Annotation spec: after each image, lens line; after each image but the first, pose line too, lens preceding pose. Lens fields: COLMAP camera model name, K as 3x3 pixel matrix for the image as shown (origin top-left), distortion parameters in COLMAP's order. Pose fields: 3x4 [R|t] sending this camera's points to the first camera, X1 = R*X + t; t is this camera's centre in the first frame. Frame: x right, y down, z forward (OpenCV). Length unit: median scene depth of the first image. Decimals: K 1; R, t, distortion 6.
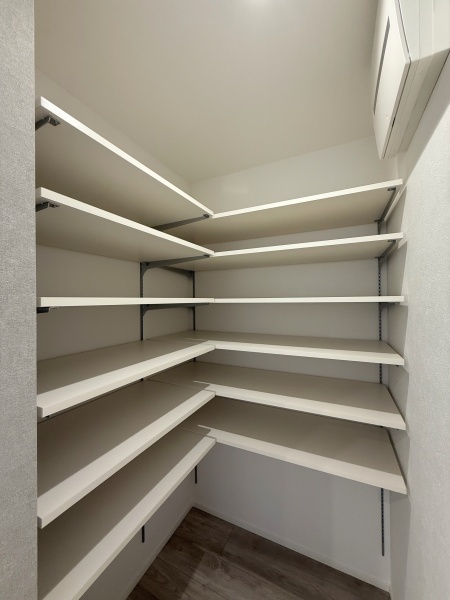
lens RADIAL K [[242.7, 0, 222.1], [0, 242.7, 299.7], [0, 0, 1]] dist [0.000490, 0.000163]
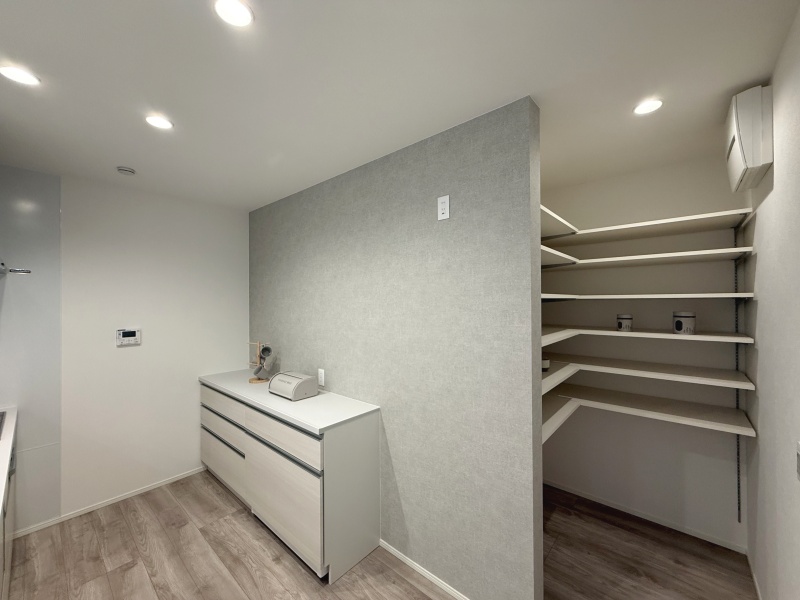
lens RADIAL K [[322.2, 0, 398.0], [0, 322.2, 299.3], [0, 0, 1]] dist [0.001597, 0.000071]
pose [[0.965161, 0.002975, -0.261639, -0.514315], [-0.002657, 0.999995, 0.001567, 0.017093], [0.261642, -0.000817, 0.965165, -0.926290]]
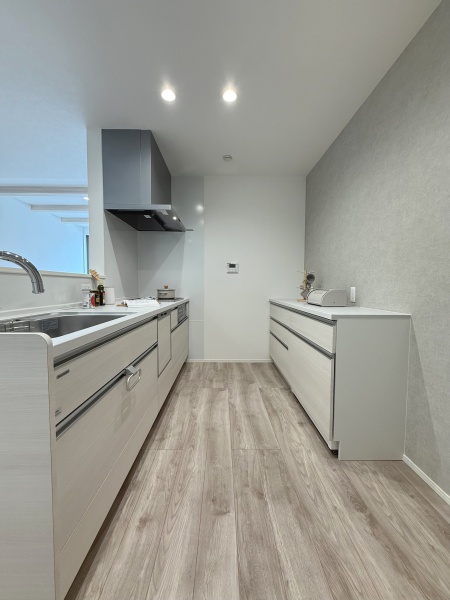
lens RADIAL K [[243.7, 0, 225.5], [0, 243.7, 298.7], [0, 0, 1]] dist [-0.000140, -0.000128]
pose [[0.454020, 0.058859, -0.889045, -0.423568], [-0.006700, 0.998013, 0.062652, 0.437130], [0.890967, -0.022489, 0.453512, -0.631094]]
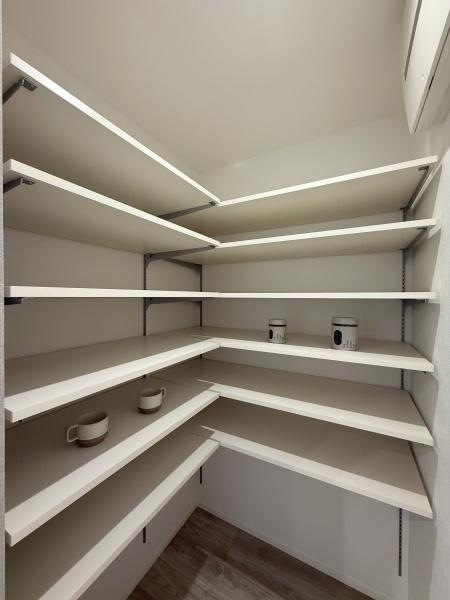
lens RADIAL K [[241.7, 0, 223.4], [0, 241.7, 299.4], [0, 0, 1]] dist [0.001597, 0.000071]
pose [[0.998628, 0.015291, -0.050090, 0.027794], [-0.014517, 0.999770, 0.015782, 0.005564], [0.050320, -0.015033, 0.998620, 0.072348]]
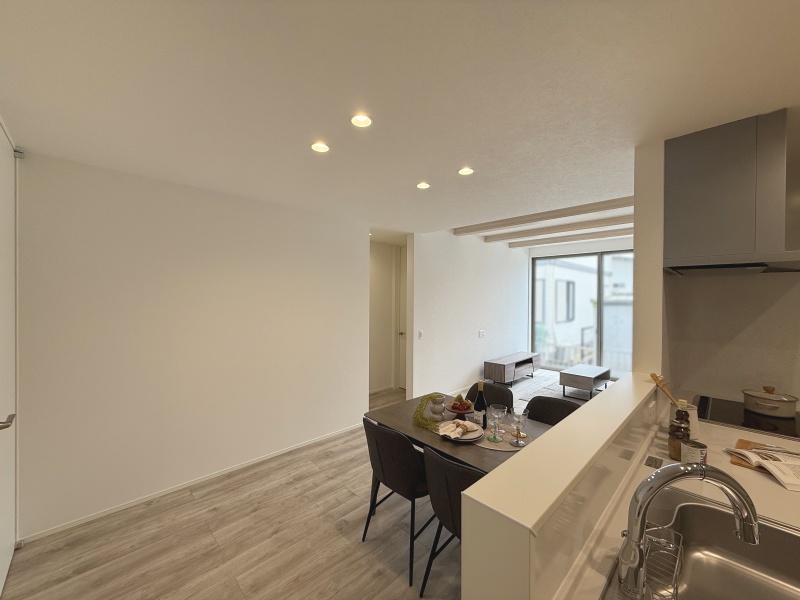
lens RADIAL K [[317.2, 0, 396.3], [0, 317.2, 298.2], [0, 0, 1]] dist [0.002813, 0.000037]
pose [[-0.339405, 0.010926, -0.940577, -0.714843], [-0.000066, 0.999932, 0.011639, 0.008202], [0.940640, 0.004012, -0.339381, -1.260973]]
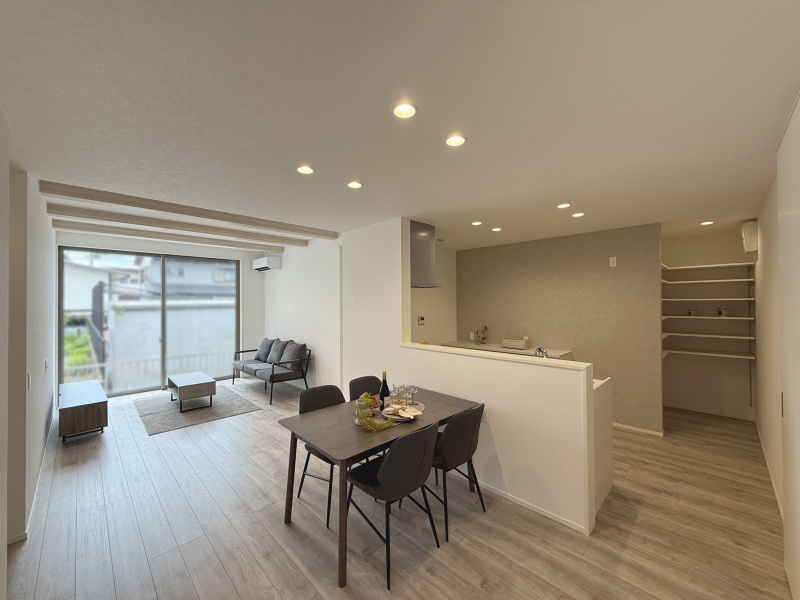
lens RADIAL K [[319.4, 0, 398.0], [0, 319.4, 299.3], [0, 0, 1]] dist [0.001358, -0.000090]
pose [[0.945553, 0.001282, -0.325466, -1.698991], [-0.001648, 0.999998, -0.000852, 0.007732], [0.325464, 0.001342, 0.945553, -3.302598]]
